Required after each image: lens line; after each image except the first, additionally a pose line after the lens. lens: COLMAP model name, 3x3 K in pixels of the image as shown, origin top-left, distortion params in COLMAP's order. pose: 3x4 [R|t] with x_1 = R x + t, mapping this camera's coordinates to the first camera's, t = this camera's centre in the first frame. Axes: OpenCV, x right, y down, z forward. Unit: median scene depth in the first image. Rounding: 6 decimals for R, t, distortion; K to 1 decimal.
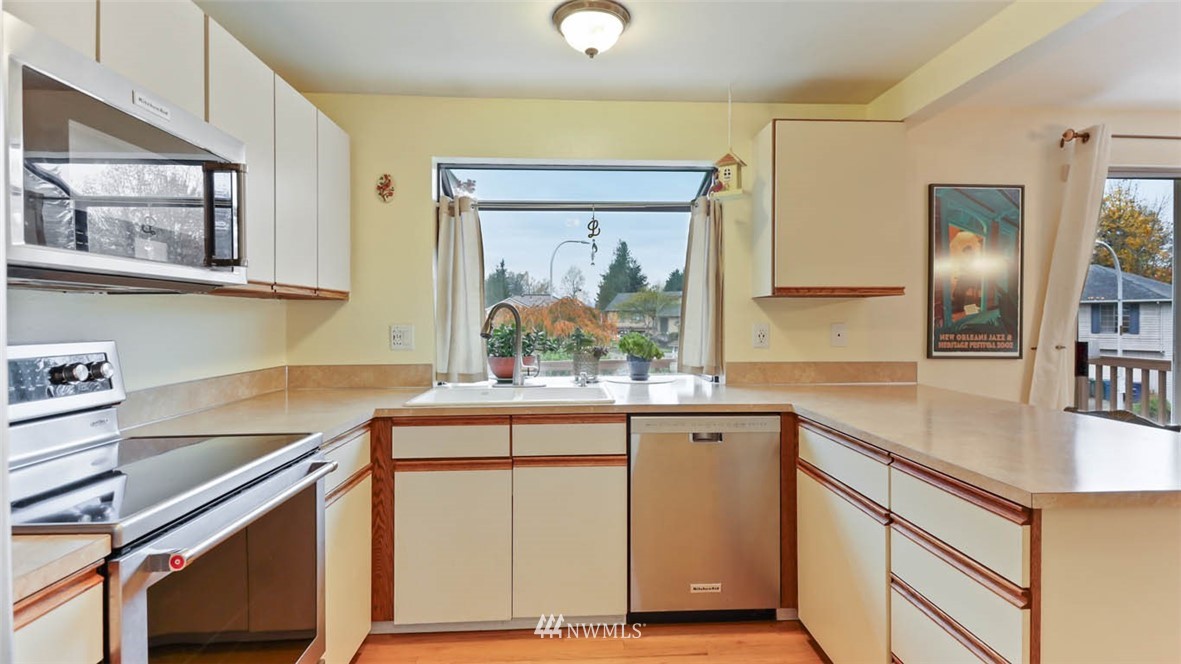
lens RADIAL K [[550.5, 0, 592.2], [0, 550.5, 324.7], [0, 0, 1]] dist [0.002911, 0.000057]
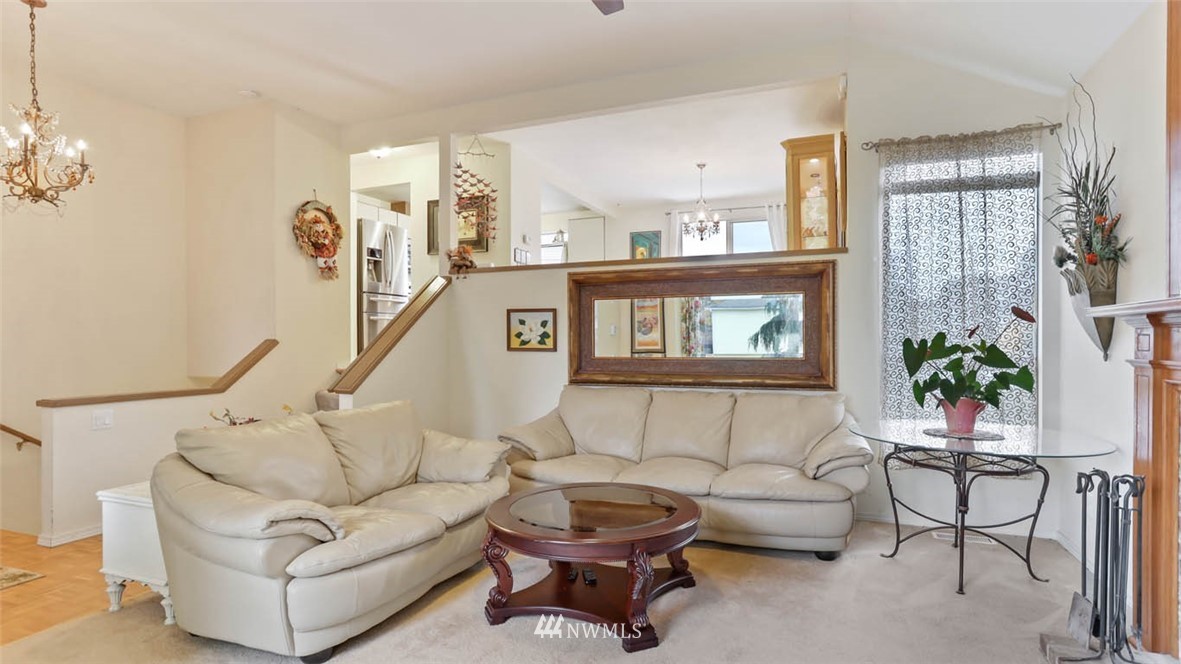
lens RADIAL K [[595.3, 0, 638.1], [0, 595.3, 336.0], [0, 0, 1]] dist [-0.015107, 0.000529]
pose [[0.910937, -0.004441, -0.412522, 1.999415], [-0.003055, 0.999842, -0.017509, 0.370231], [0.412534, 0.017209, 0.910779, -1.959930]]
